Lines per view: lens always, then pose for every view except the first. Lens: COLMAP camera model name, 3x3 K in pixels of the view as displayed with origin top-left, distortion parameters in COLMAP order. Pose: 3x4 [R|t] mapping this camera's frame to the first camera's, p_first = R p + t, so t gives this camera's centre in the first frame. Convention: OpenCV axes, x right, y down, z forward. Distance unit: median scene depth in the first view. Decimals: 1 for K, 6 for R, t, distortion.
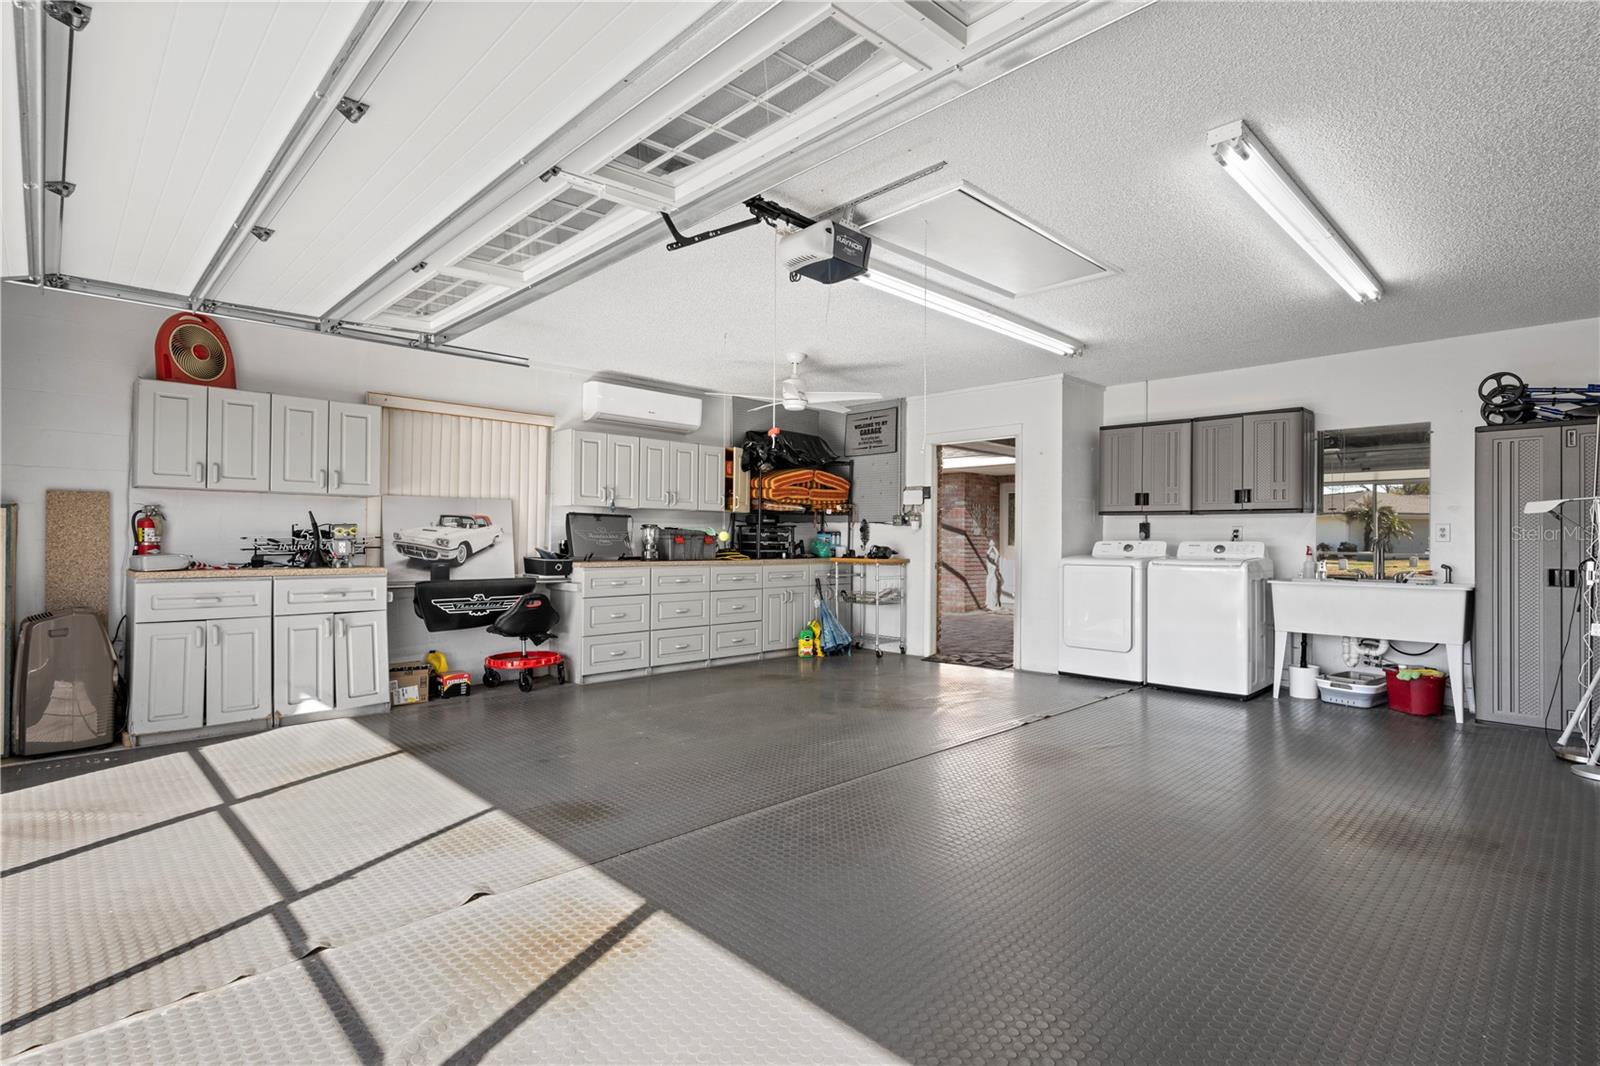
lens RADIAL K [[772.5, 0, 800.9], [0, 772.5, 528.4], [0, 0, 1]] dist [0.000463, 0.000859]
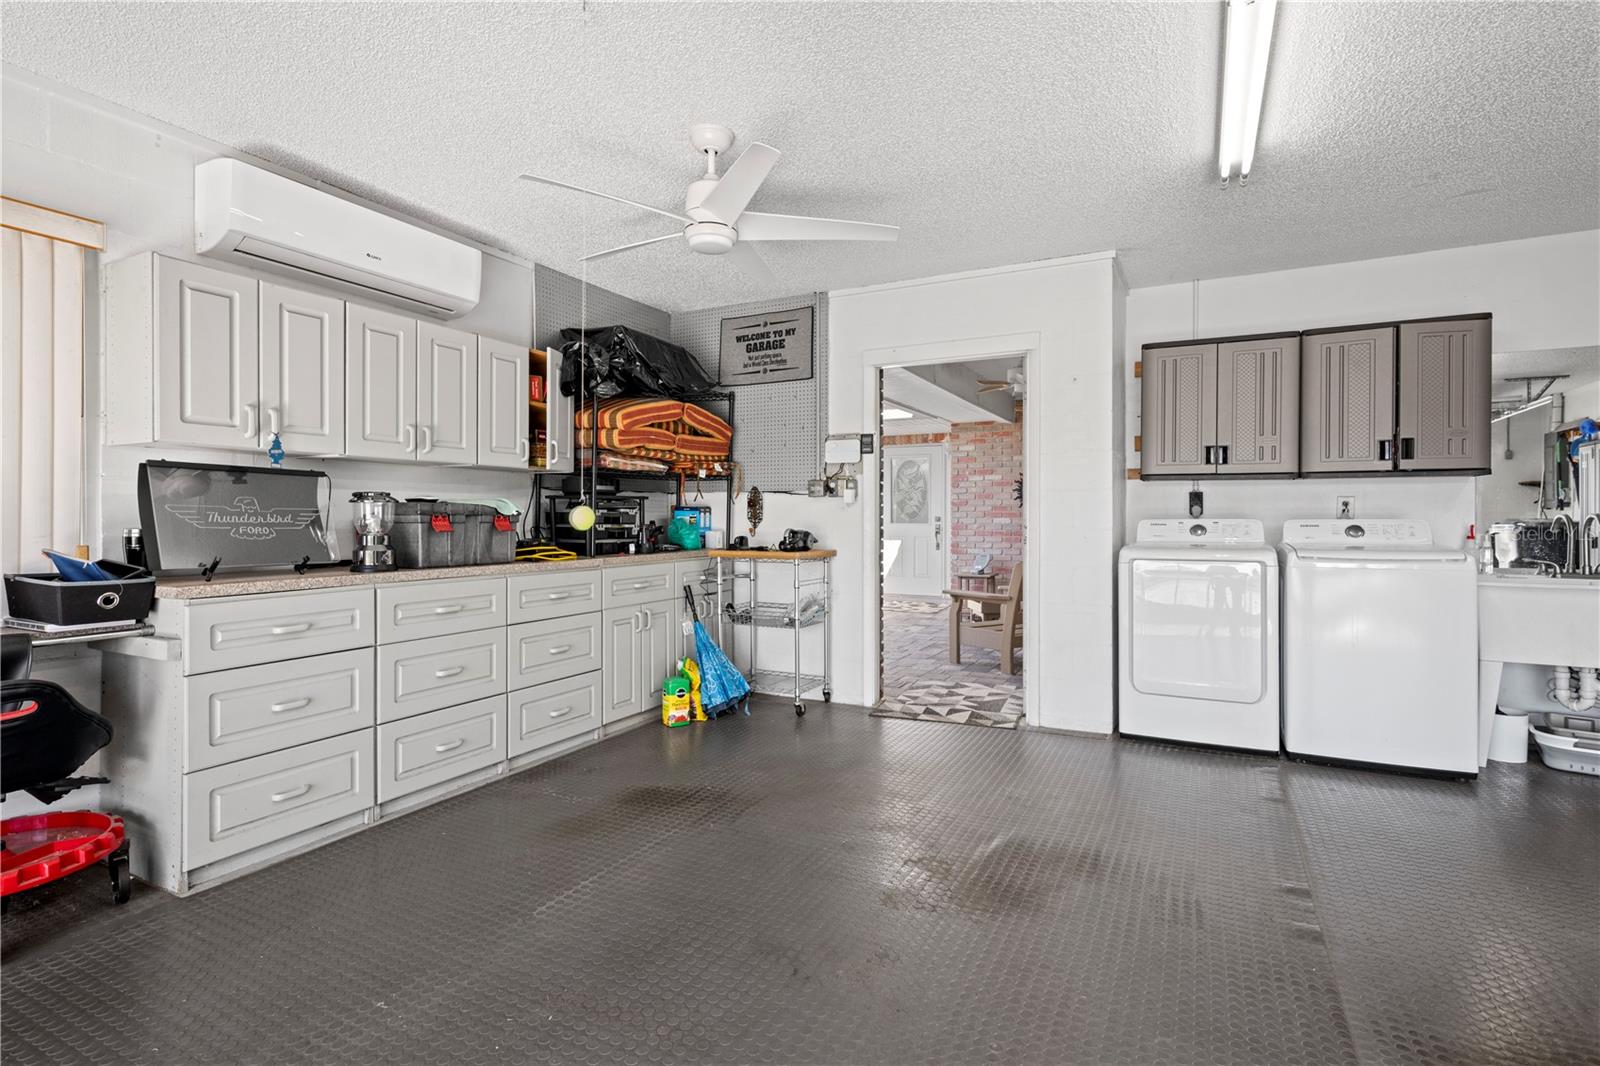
lens RADIAL K [[774.4, 0, 796.2], [0, 774.4, 513.2], [0, 0, 1]] dist [-0.000213, 0.001144]
pose [[0.950444, -0.006053, 0.310836, -0.085844], [0.002445, 0.999925, 0.011995, 0.002292], [-0.310886, -0.010641, 0.950388, 0.419490]]
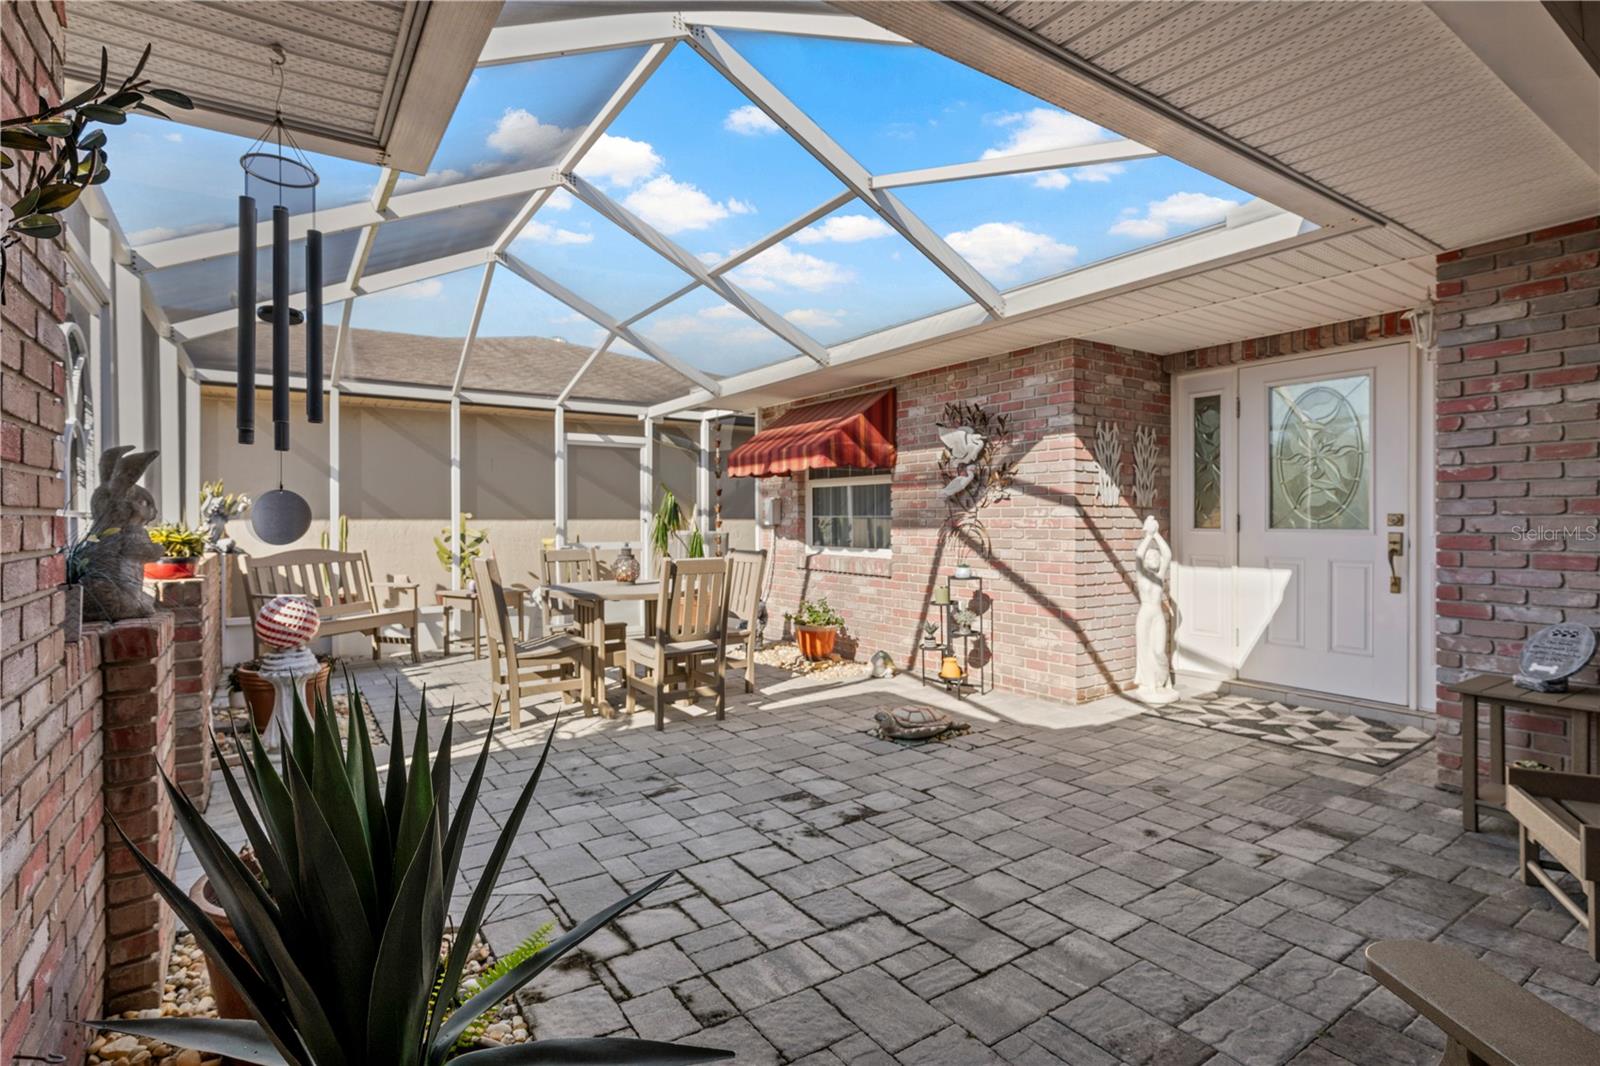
lens RADIAL K [[772.5, 0, 800.9], [0, 772.5, 528.4], [0, 0, 1]] dist [0.000463, 0.000859]
pose [[0.984550, -0.012654, -0.174645, 0.241917], [0.016773, 0.999614, 0.022128, 0.015717], [0.174298, -0.024715, 0.984383, 1.000115]]
